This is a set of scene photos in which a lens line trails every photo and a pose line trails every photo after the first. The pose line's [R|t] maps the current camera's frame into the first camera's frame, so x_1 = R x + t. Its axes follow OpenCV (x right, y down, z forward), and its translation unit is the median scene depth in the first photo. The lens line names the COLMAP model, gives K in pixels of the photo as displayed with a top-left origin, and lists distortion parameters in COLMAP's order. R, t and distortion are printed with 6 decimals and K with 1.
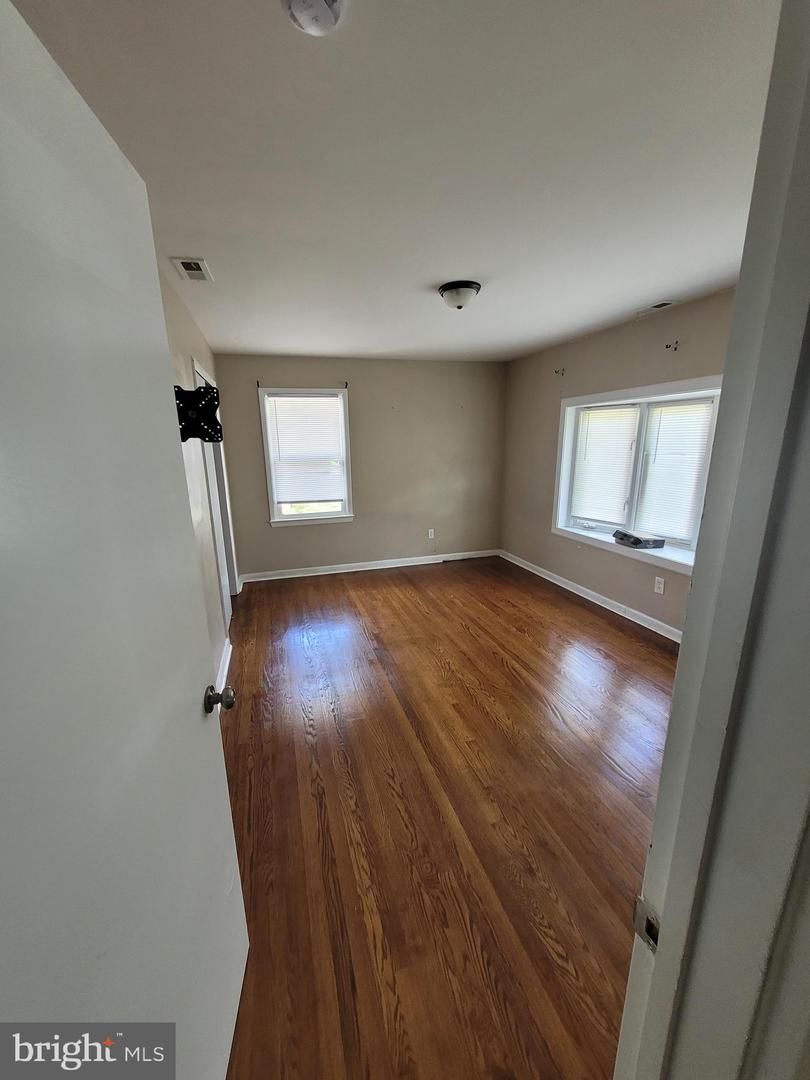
lens RADIAL K [[423.2, 0, 404.0], [0, 423.2, 544.6], [0, 0, 1]] dist [0.004572, -0.000059]
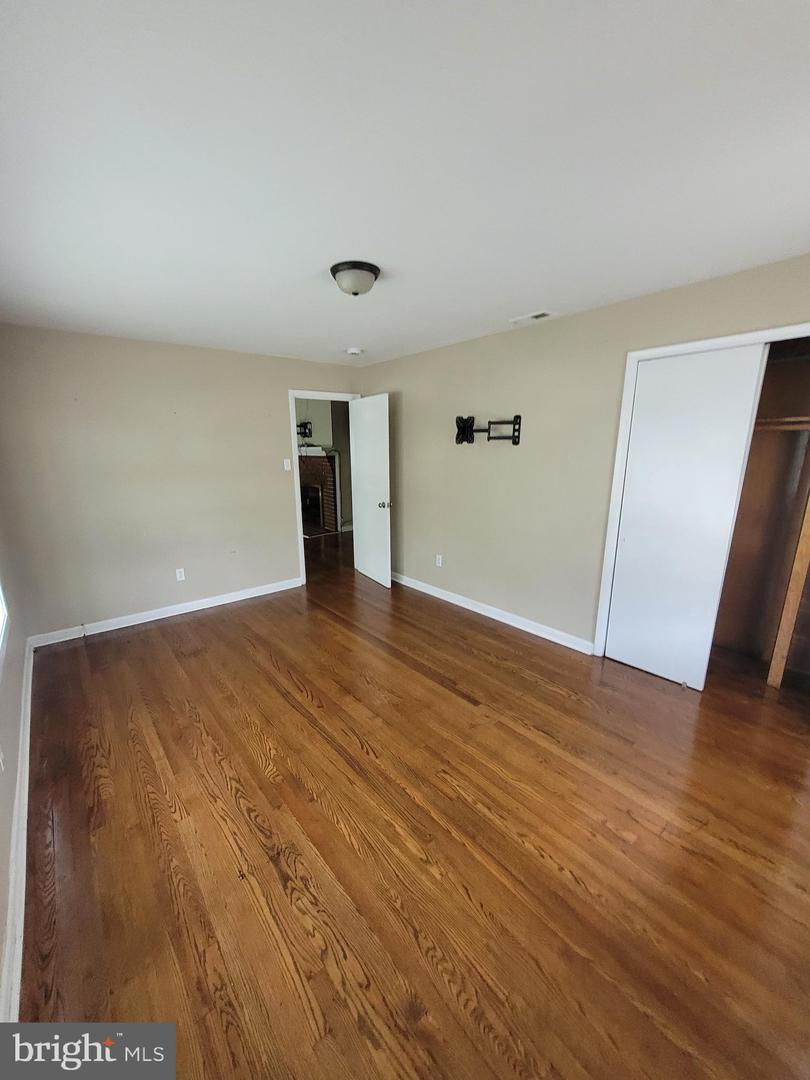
lens RADIAL K [[423.2, 0, 405.8], [0, 423.2, 546.8], [0, 0, 1]] dist [0.004572, -0.000059]
pose [[-0.919435, 0.134227, -0.369626, 0.315460], [-0.055575, 0.886156, 0.460042, -0.403899], [0.389296, 0.443520, -0.807303, 1.544909]]
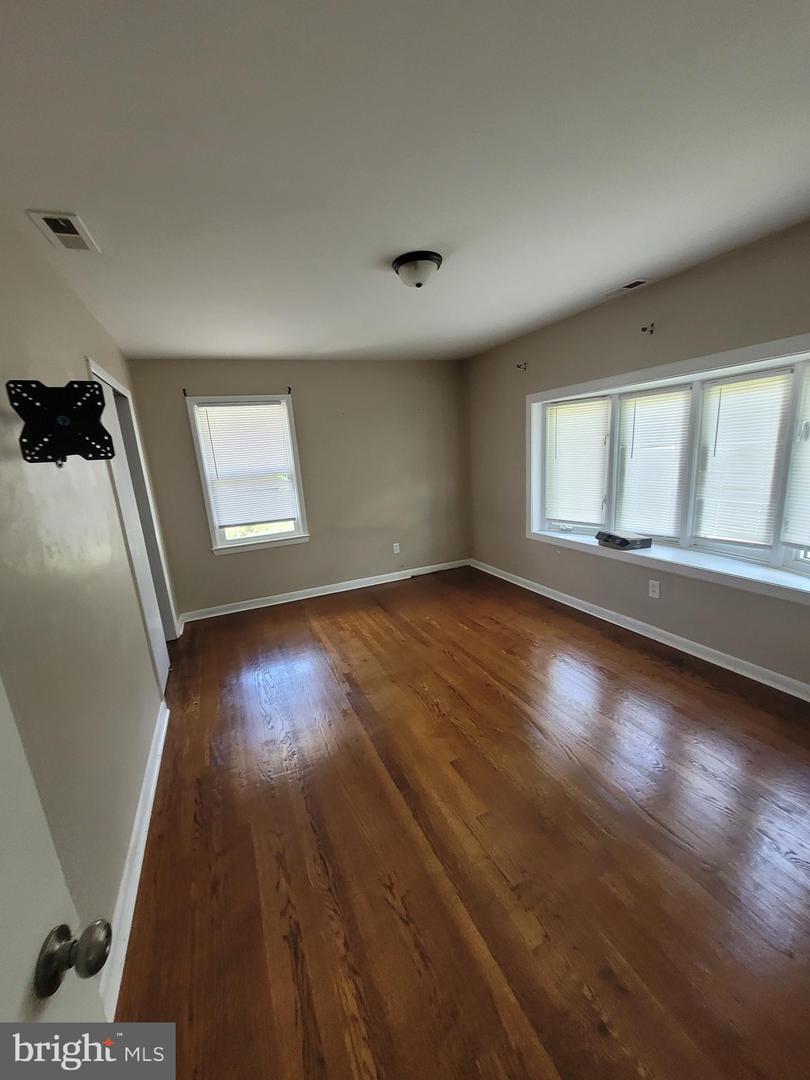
lens RADIAL K [[423.2, 0, 409.5], [0, 423.2, 545.4], [0, 0, 1]] dist [0.004572, -0.000059]
pose [[0.990445, -0.079471, 0.112712, -0.018708], [0.081584, 0.996565, -0.014254, -0.027772], [-0.111192, 0.023313, 0.993525, 0.144042]]
